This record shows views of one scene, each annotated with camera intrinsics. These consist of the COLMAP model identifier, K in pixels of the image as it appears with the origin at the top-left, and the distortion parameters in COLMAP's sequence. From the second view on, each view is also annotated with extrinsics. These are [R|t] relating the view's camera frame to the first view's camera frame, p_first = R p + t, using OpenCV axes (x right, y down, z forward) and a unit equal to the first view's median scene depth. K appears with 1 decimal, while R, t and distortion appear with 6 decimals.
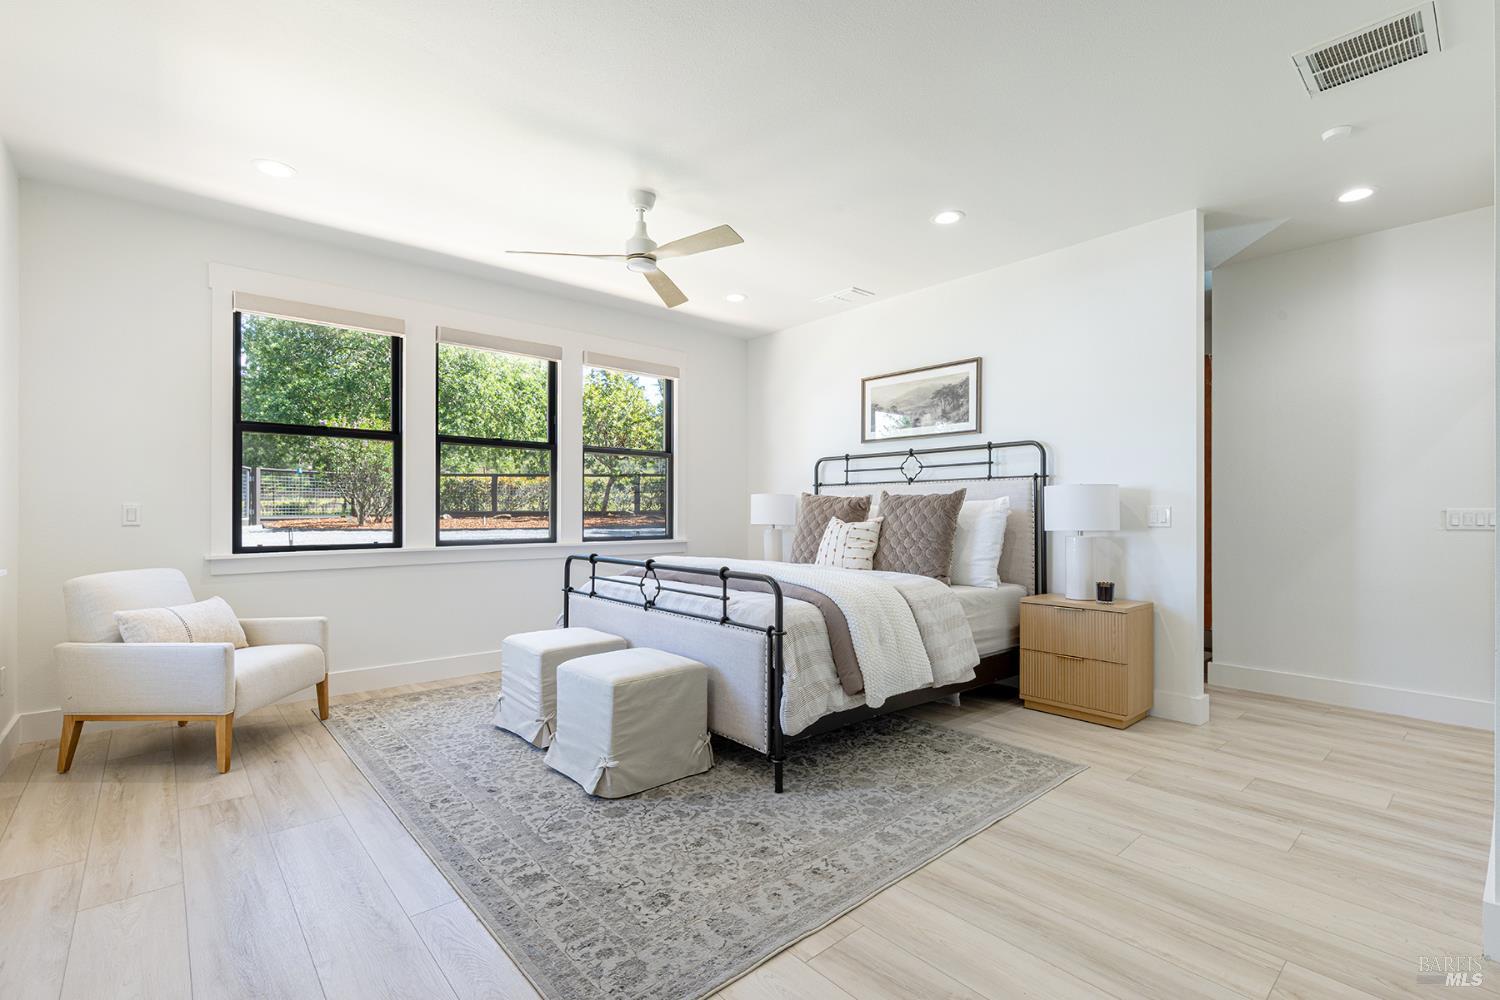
lens RADIAL K [[684.4, 0, 749.3], [0, 684.4, 504.2], [0, 0, 1]] dist [-0.001940, -0.000076]
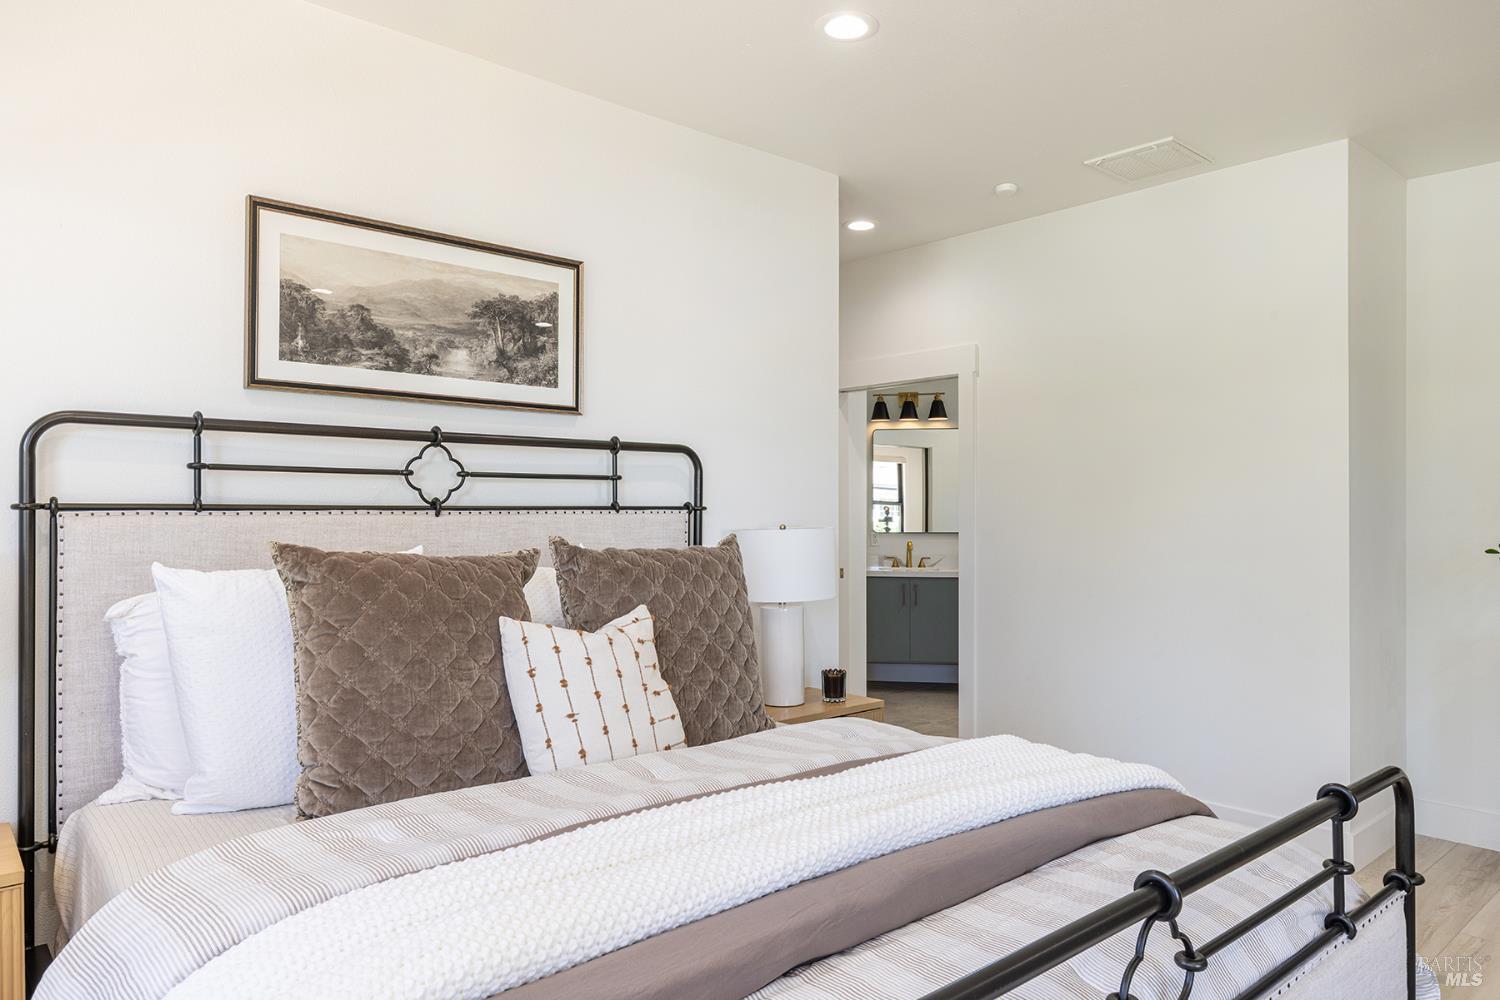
lens RADIAL K [[1053.2, 0, 748.8], [0, 1053.2, 507.3], [0, 0, 1]] dist [0.050408, 0.001481]
pose [[-0.044767, 0.010859, 0.998938, -0.416291], [-0.001772, 0.999938, -0.010949, -0.028145], [-0.998996, -0.002260, -0.044745, 0.881734]]
